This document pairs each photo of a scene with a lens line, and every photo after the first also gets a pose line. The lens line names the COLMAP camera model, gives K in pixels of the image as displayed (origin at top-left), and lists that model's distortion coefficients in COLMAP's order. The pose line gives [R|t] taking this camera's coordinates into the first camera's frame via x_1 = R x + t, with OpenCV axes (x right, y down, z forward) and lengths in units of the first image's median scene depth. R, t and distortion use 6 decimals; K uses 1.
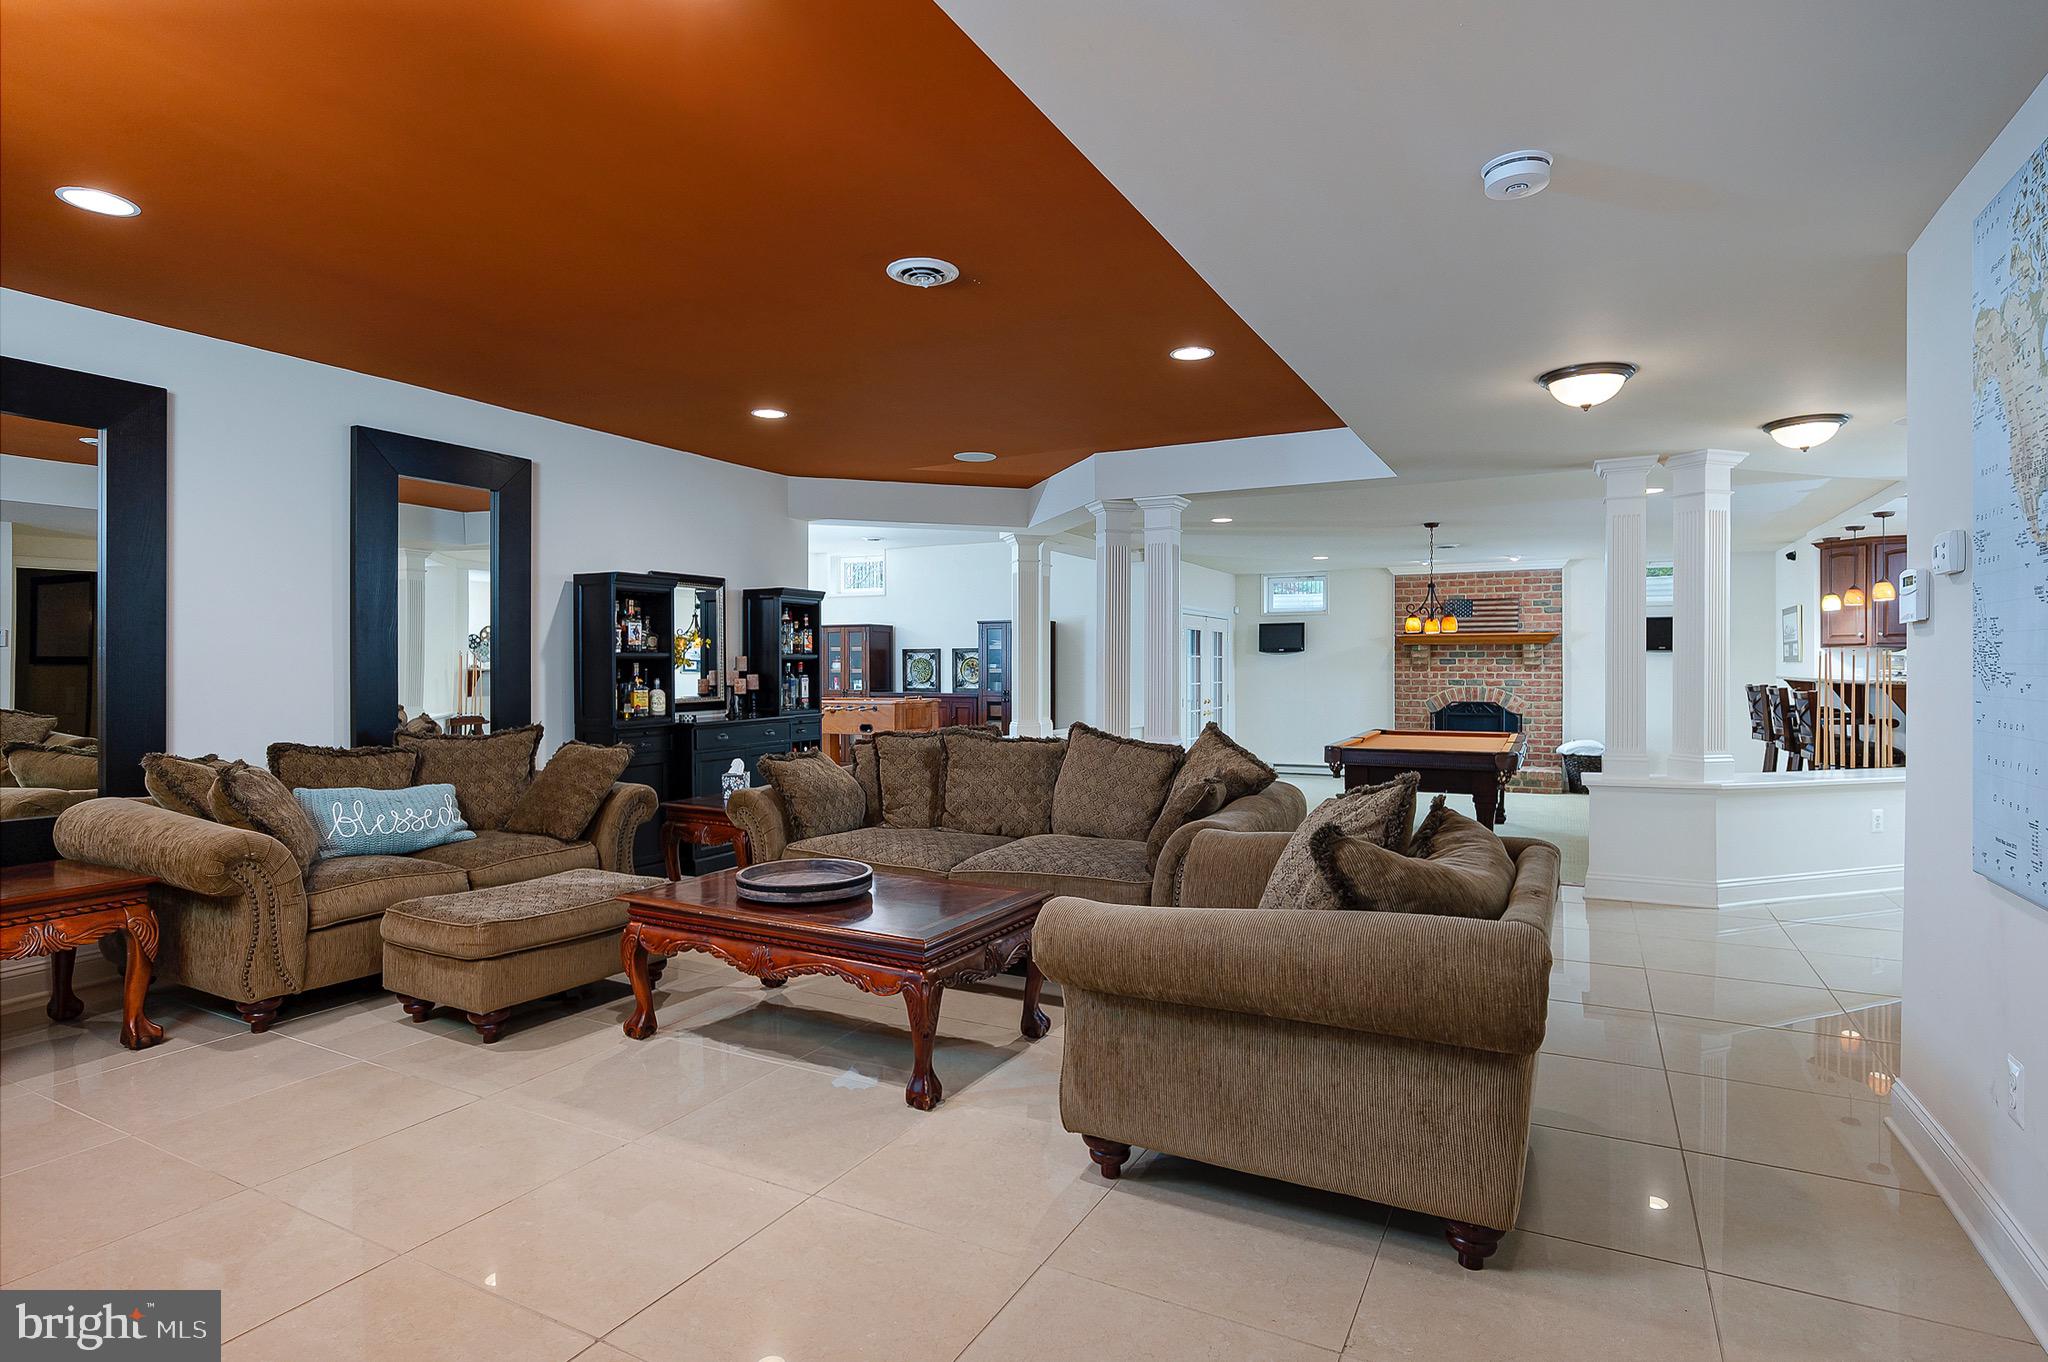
lens RADIAL K [[1073.1, 0, 1020.4], [0, 1073.1, 670.1], [0, 0, 1]] dist [0.001409, 0.000131]
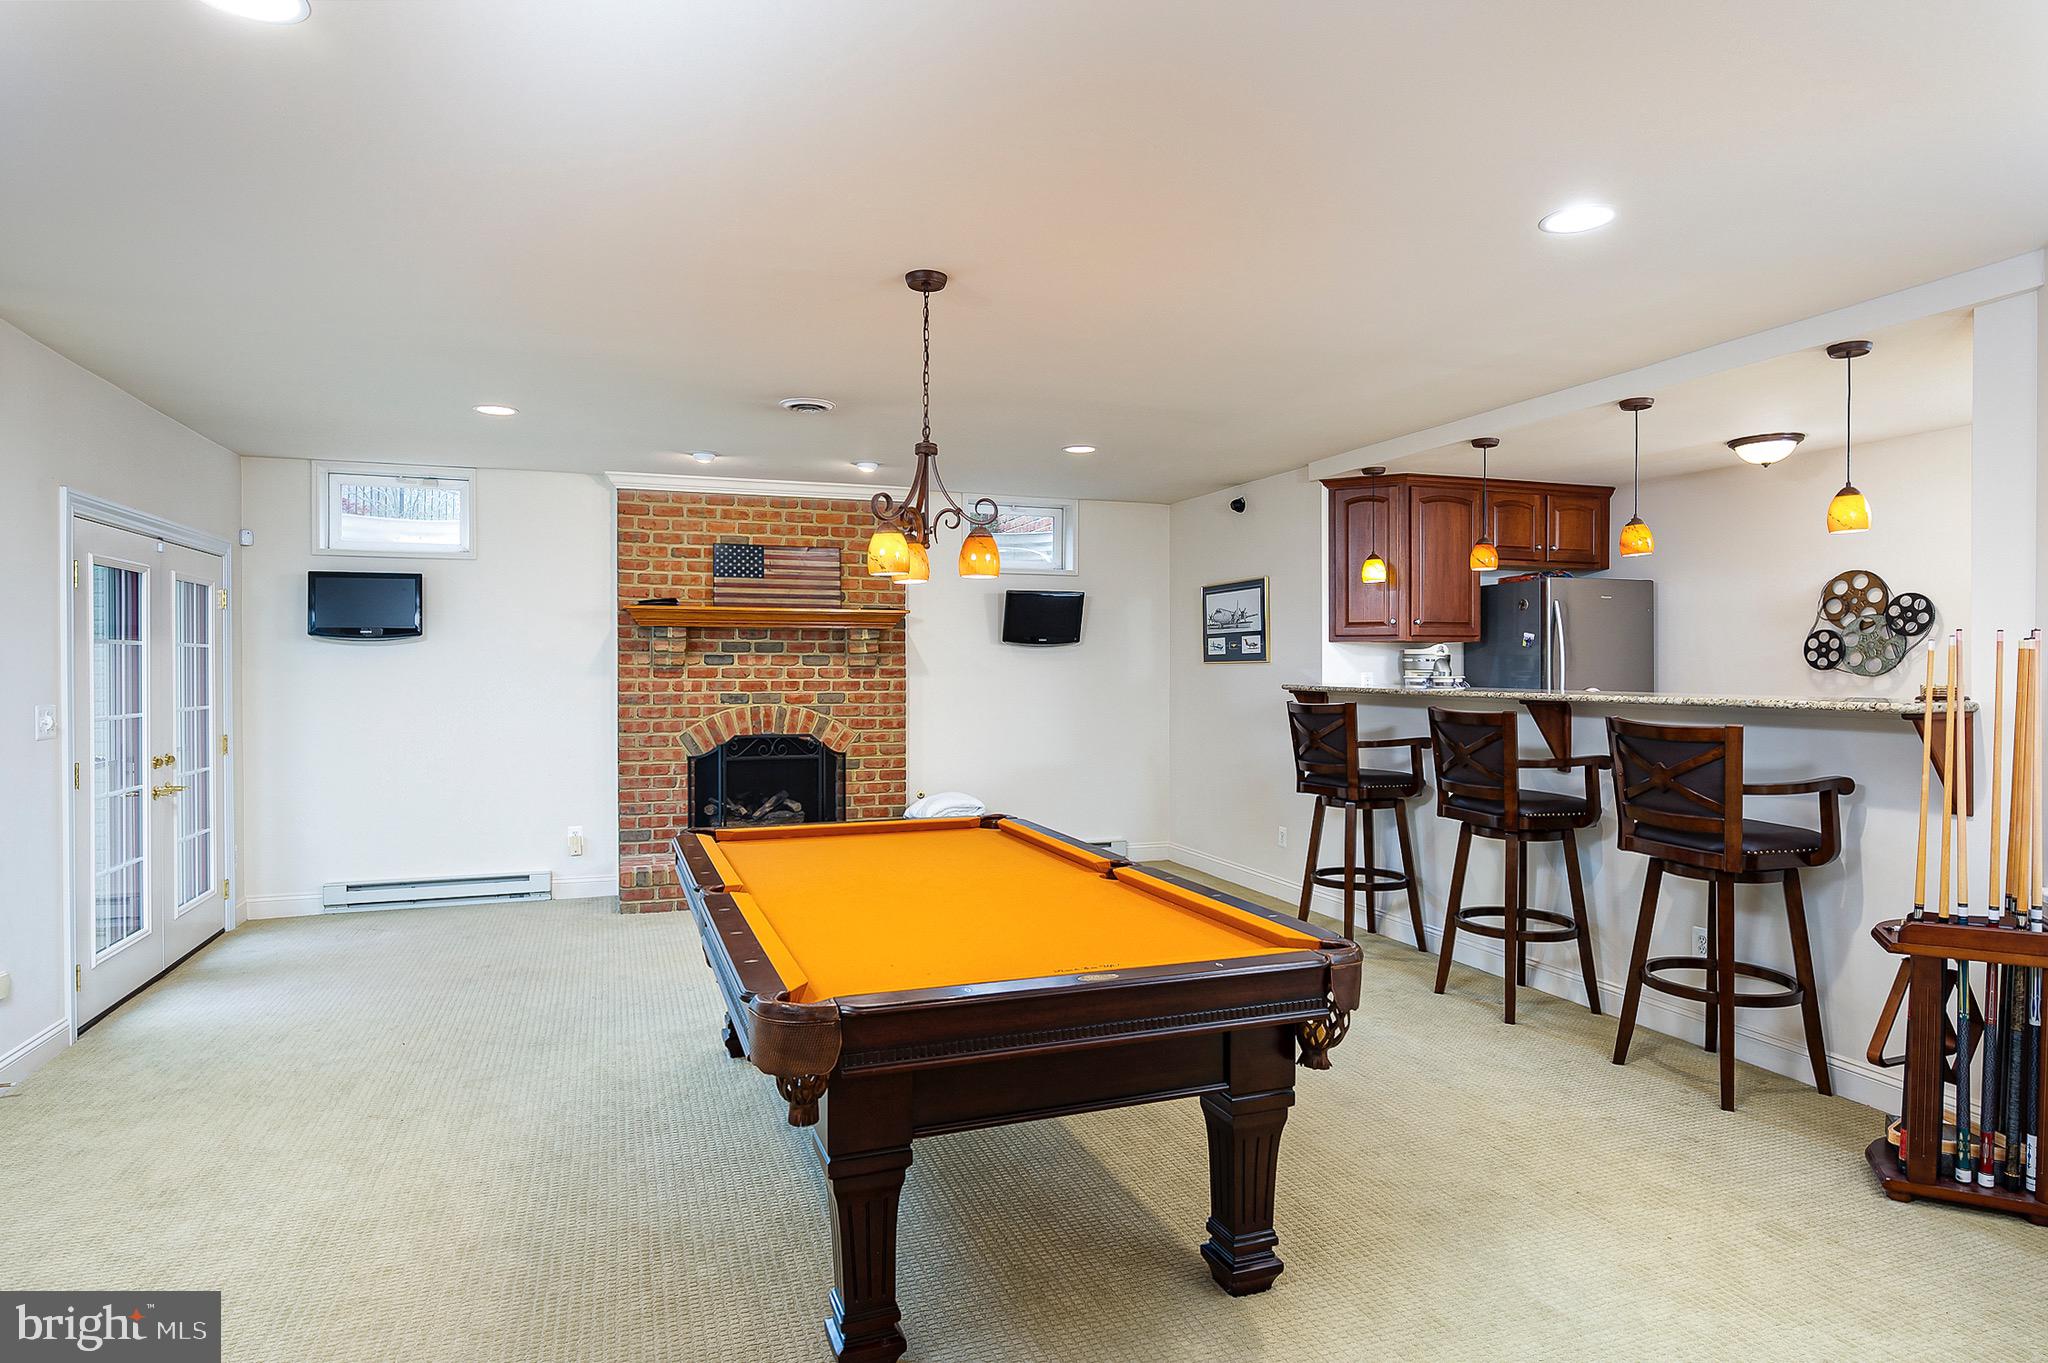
lens RADIAL K [[1153.9, 0, 1027.0], [0, 1153.9, 676.0], [0, 0, 1]] dist [0.007336, 0.000502]
pose [[0.680178, -0.006561, 0.733017, 0.082369], [0.001476, 0.999970, 0.007581, -0.004057], [-0.733045, -0.004075, 0.680168, 0.502754]]
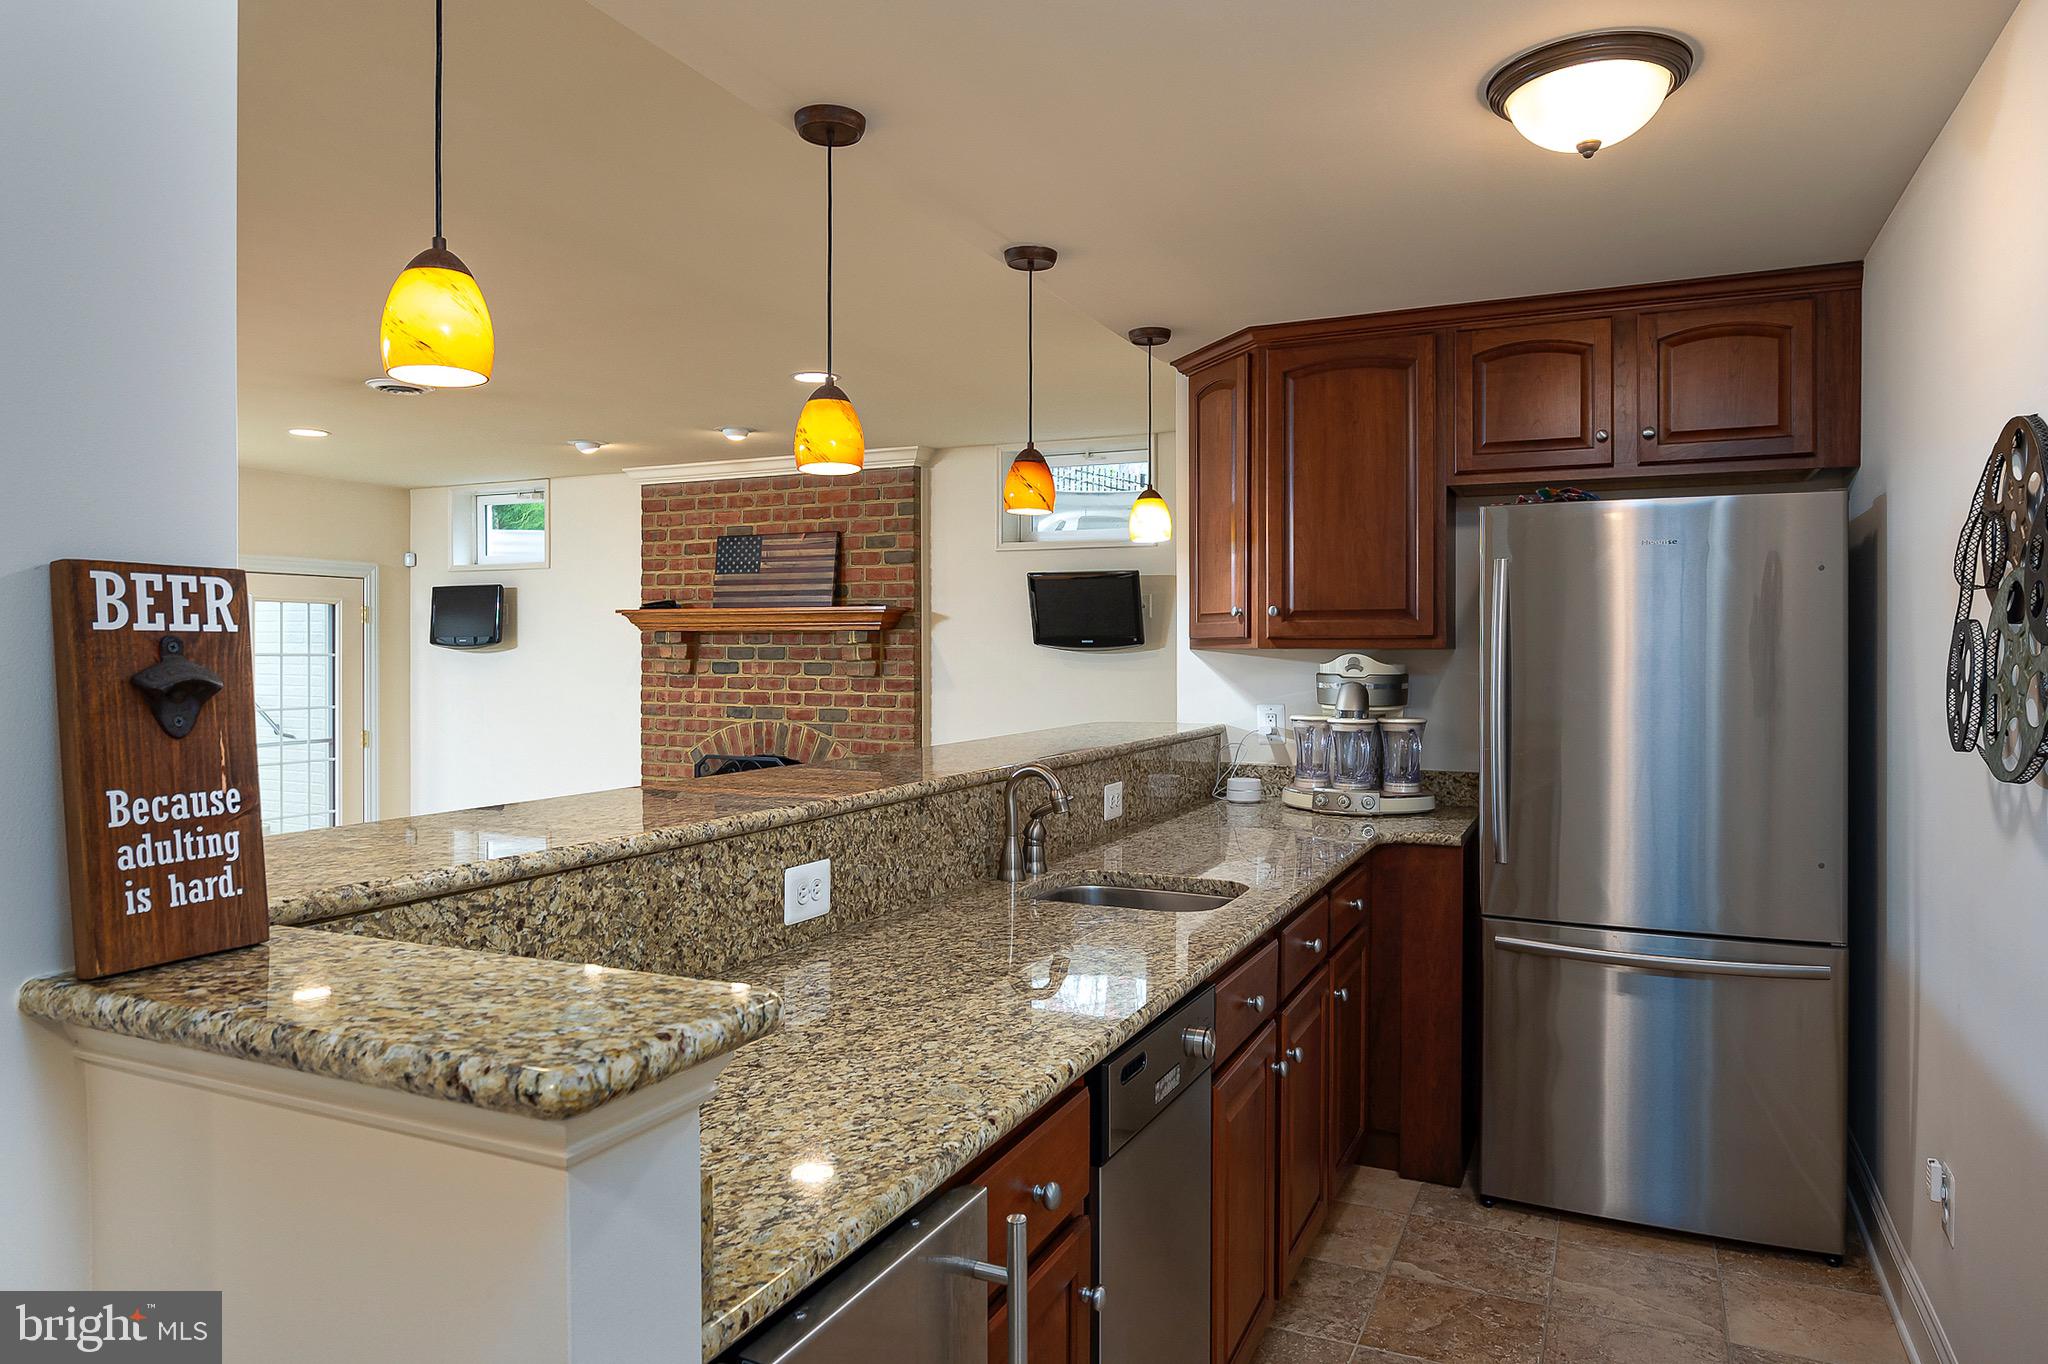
lens RADIAL K [[1296.8, 0, 1028.5], [0, 1296.8, 671.5], [0, 0, 1]] dist [-0.000183, 0.000136]
pose [[0.998898, 0.002705, 0.046851, 0.509393], [-0.003267, 0.999924, 0.011906, -0.013630], [-0.046816, -0.012046, 0.998831, 0.429704]]
